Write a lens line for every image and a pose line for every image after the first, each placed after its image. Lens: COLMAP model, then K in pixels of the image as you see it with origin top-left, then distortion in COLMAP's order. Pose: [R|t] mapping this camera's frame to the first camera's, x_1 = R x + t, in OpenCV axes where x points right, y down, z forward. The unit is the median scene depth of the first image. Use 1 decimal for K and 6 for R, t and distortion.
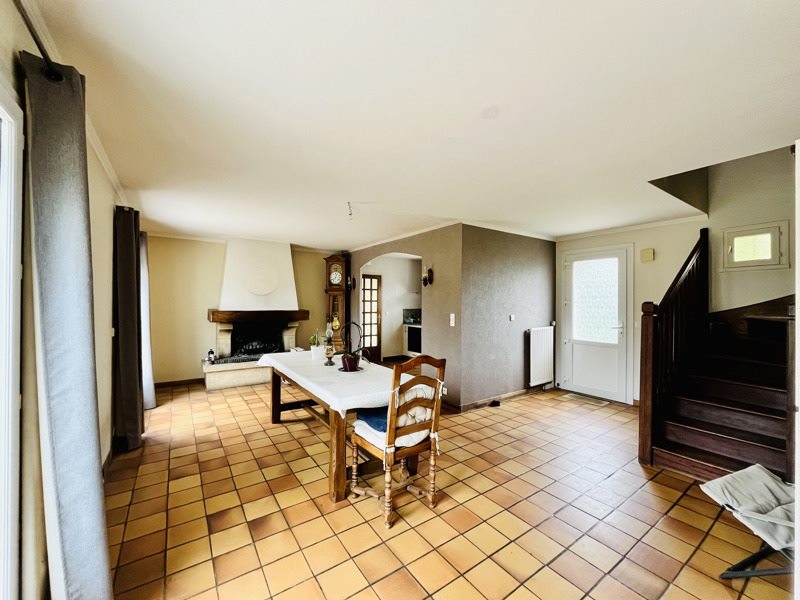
lens RADIAL K [[324.3, 0, 402.9], [0, 324.3, 301.7], [0, 0, 1]] dist [0.000956, 0.000147]
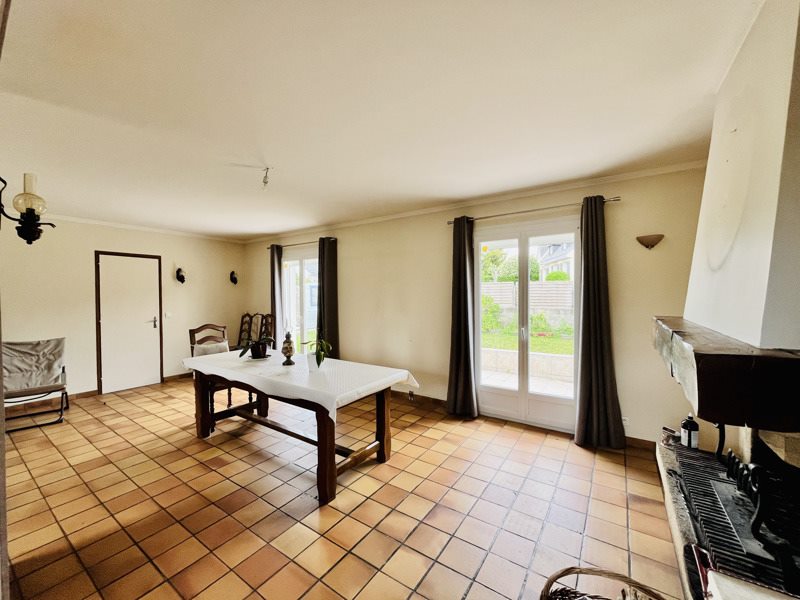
lens RADIAL K [[324.3, 0, 399.6], [0, 324.3, 296.9], [0, 0, 1]] dist [0.000956, 0.000147]
pose [[-0.932108, 0.006626, -0.362121, -0.102893], [0.001321, 0.999888, 0.014896, -0.005369], [0.362179, 0.013406, -0.932012, 1.087362]]
